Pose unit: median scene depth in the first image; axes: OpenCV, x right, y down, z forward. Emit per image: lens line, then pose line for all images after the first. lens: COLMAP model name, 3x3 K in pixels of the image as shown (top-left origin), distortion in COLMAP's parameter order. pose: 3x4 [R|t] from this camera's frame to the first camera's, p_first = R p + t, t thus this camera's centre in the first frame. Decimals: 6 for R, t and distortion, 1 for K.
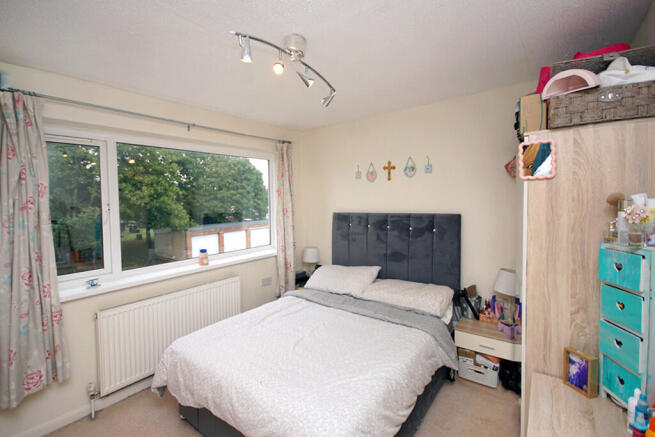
lens RADIAL K [[290.3, 0, 327.5], [0, 290.3, 218.5], [0, 0, 1]] dist [-0.000731, -0.000325]
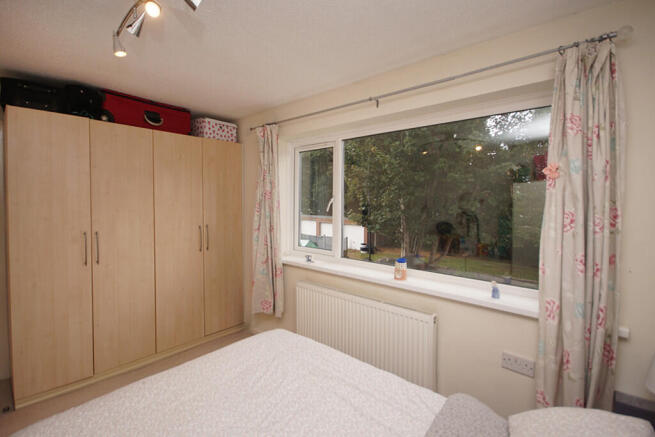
lens RADIAL K [[290.3, 0, 327.5], [0, 290.3, 218.5], [0, 0, 1]] dist [-0.000731, -0.000325]
pose [[-0.055283, 0.082347, -0.995069, 0.362975], [-0.065210, 0.994168, 0.085896, -0.054265], [0.996339, 0.069637, -0.049591, 0.940326]]
